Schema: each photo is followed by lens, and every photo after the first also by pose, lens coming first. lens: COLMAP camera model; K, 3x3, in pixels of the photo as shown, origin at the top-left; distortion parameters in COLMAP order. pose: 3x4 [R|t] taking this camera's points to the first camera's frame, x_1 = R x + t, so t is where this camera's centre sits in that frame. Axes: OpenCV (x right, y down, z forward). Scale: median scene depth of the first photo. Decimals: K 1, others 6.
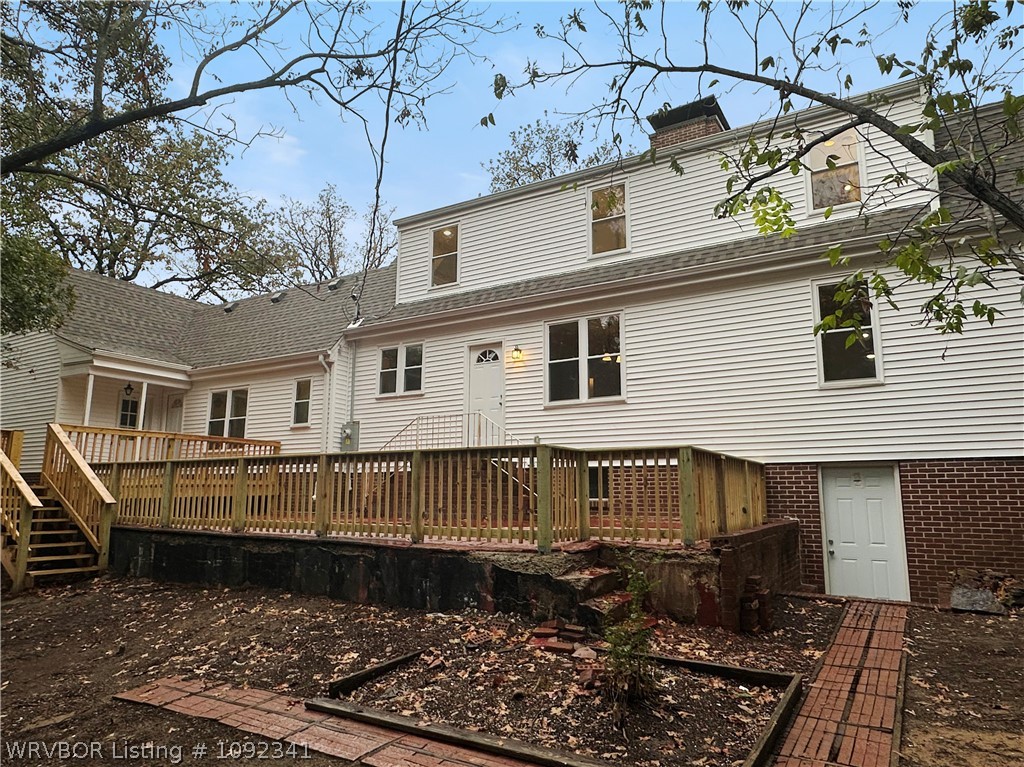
lens RADIAL K [[711.5, 0, 512.0], [0, 711.5, 383.5], [0, 0, 1]] dist [-0.000229, 0.000418]
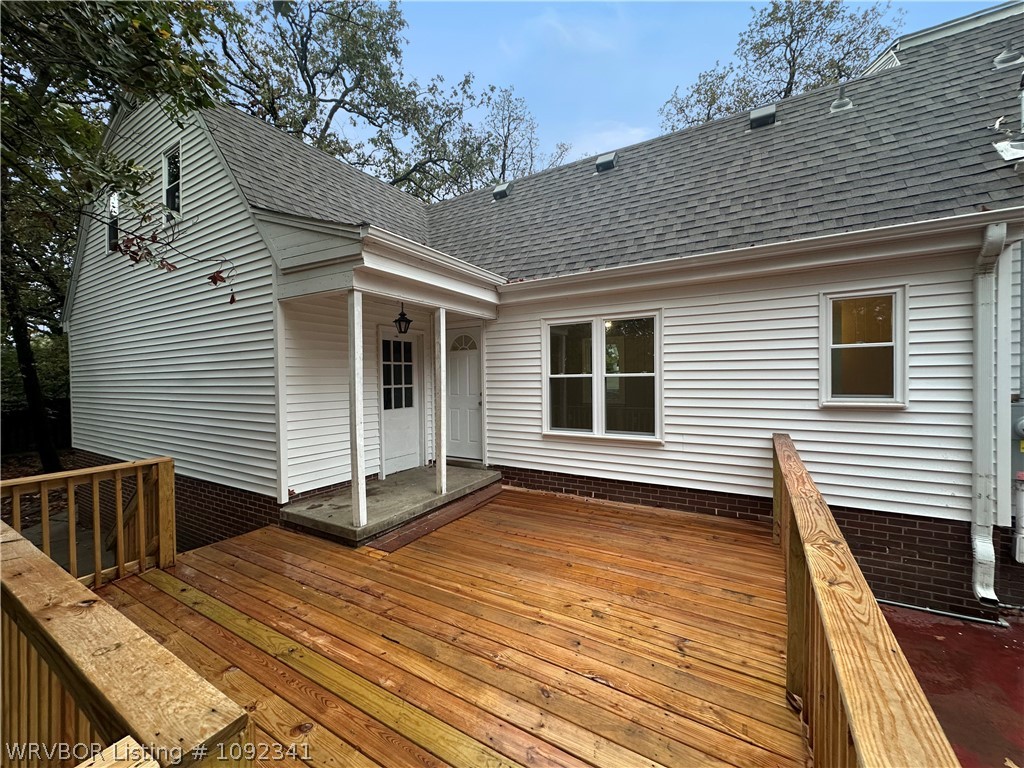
lens RADIAL K [[405.5, 0, 514.9], [0, 405.5, 387.4], [0, 0, 1]] dist [-0.000397, -0.000297]
pose [[0.999044, -0.024493, 0.036208, -0.527373], [0.016718, 0.979398, 0.201246, -0.003746], [-0.040391, -0.200449, 0.978871, 0.776659]]
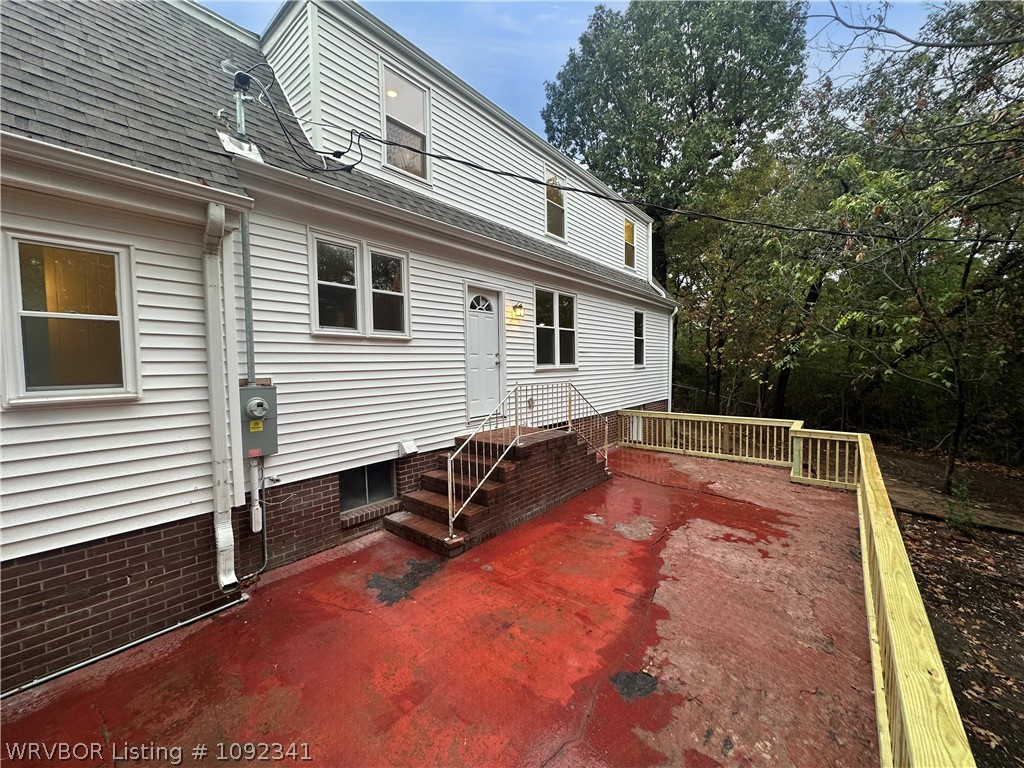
lens RADIAL K [[413.2, 0, 517.3], [0, 413.2, 384.4], [0, 0, 1]] dist [-0.000429, -0.000147]
pose [[0.100368, -0.071499, 0.992378, -0.465818], [-0.174437, 0.980701, 0.088300, 0.004213], [-0.979540, -0.181970, 0.085959, 0.805929]]
